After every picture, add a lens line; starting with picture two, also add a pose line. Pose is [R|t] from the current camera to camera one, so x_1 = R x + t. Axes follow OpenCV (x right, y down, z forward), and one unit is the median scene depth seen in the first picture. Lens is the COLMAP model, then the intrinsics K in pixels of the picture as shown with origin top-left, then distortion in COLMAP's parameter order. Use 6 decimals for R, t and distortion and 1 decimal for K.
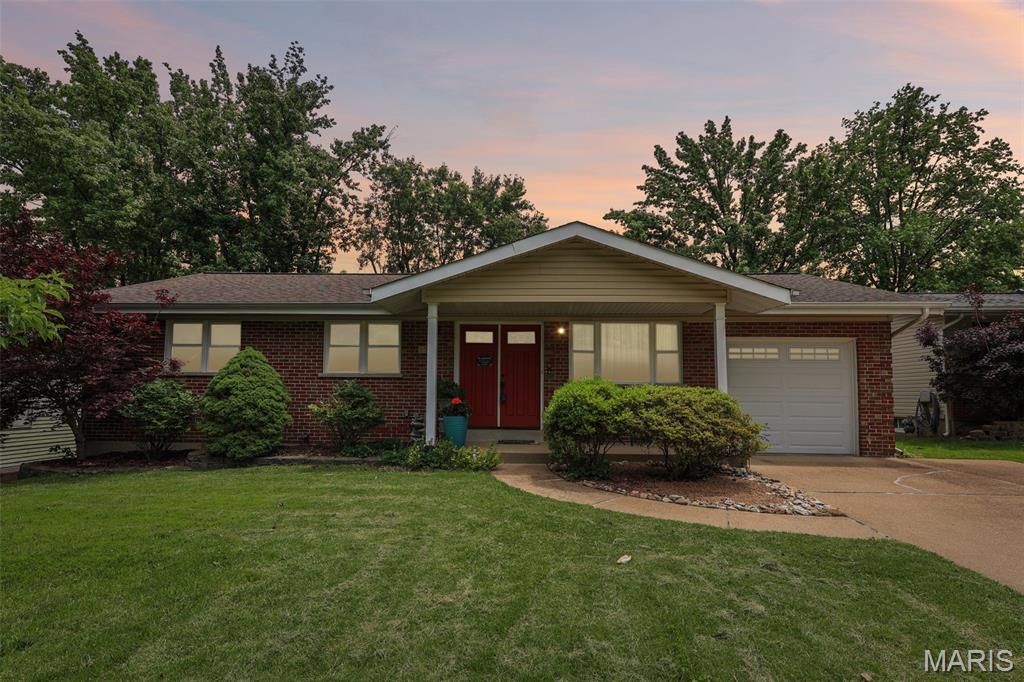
lens RADIAL K [[563.3, 0, 512.0], [0, 563.3, 341.0], [0, 0, 1]] dist [0.002619, 0.016316]
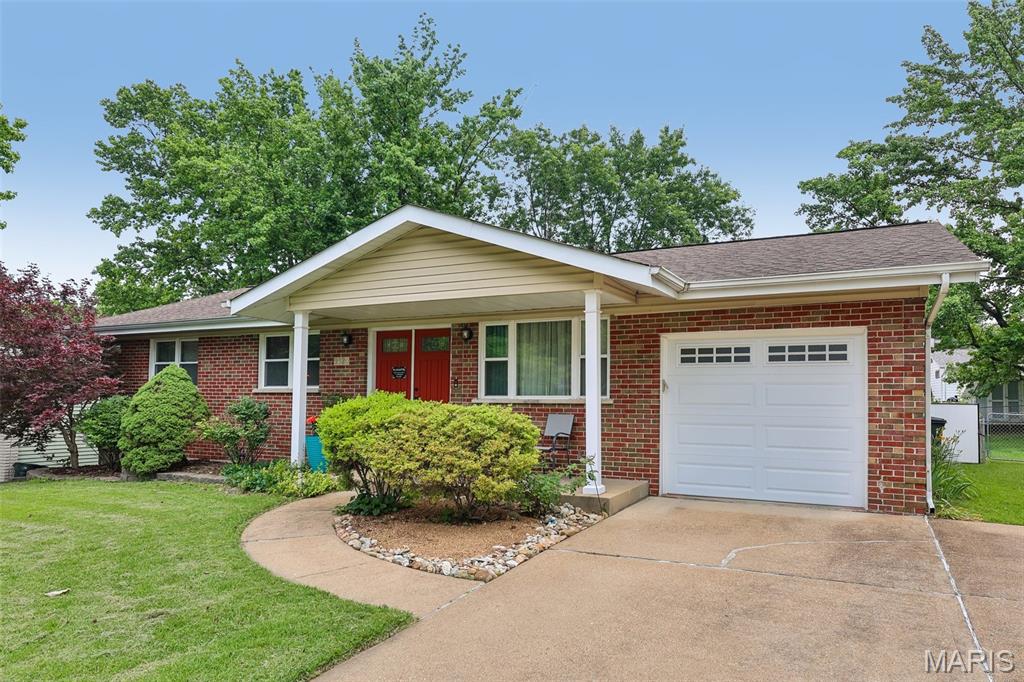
lens RADIAL K [[718.3, 0, 512.0], [0, 718.3, 341.0], [0, 0, 1]] dist [0.045928, 0.003881]
pose [[0.897716, -0.037871, -0.438944, 0.276909], [0.037757, 0.999246, -0.008993, 0.001580], [0.438954, -0.008500, 0.898469, 0.039004]]
